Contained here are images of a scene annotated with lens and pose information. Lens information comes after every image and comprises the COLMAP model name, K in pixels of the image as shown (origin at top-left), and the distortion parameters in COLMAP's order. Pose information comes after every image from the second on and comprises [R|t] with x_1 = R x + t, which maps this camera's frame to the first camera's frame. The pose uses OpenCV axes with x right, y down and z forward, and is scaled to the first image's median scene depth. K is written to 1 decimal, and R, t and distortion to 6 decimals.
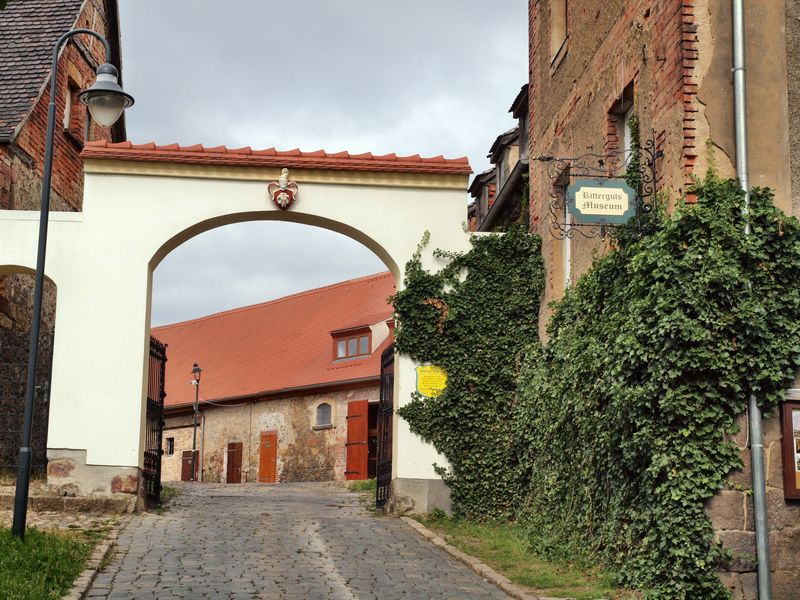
lens RADIAL K [[1316.0, 0, 400.0], [0, 1316.0, 300.0], [0, 0, 1]] dist [0.047523, 0.156579]
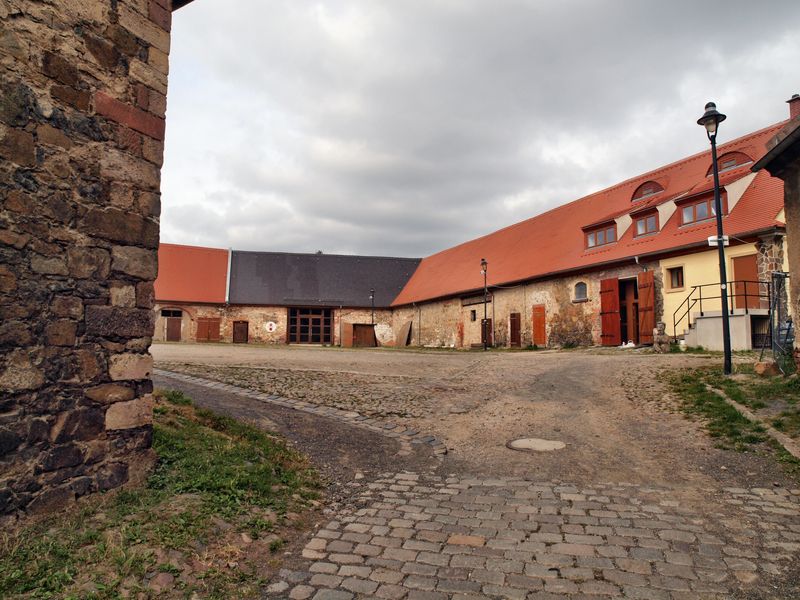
lens RADIAL K [[564.2, 0, 400.0], [0, 564.2, 300.0], [0, 0, 1]] dist [-0.141545, 0.114879]
pose [[0.942583, -0.042252, -0.331288, -0.146335], [0.075343, 0.993295, 0.087685, 0.112904], [0.325362, -0.107611, 0.939446, 1.399459]]
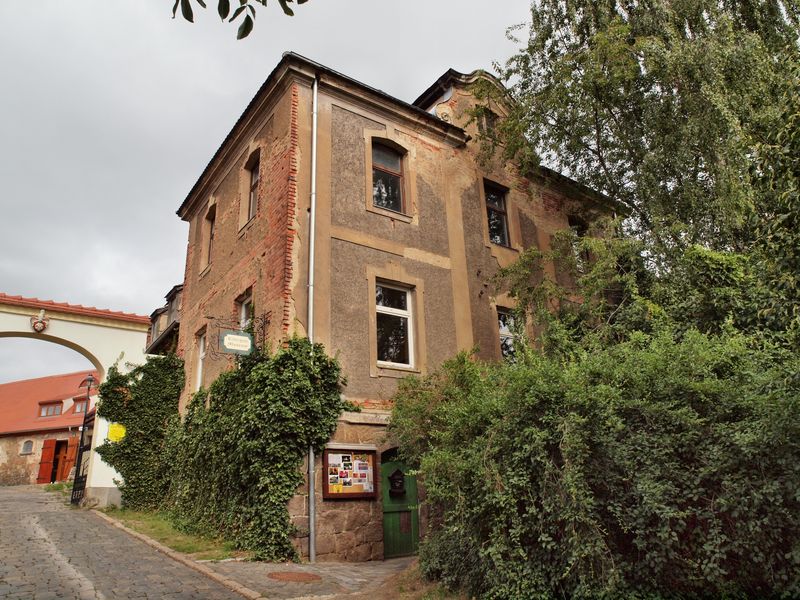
lens RADIAL K [[564.2, 0, 400.0], [0, 564.2, 300.0], [0, 0, 1]] dist [-0.141545, 0.114879]
pose [[0.855629, 0.128844, 0.501296, -0.055450], [-0.040578, 0.982239, -0.183196, 0.003562], [-0.515996, 0.136406, 0.845660, 0.156347]]
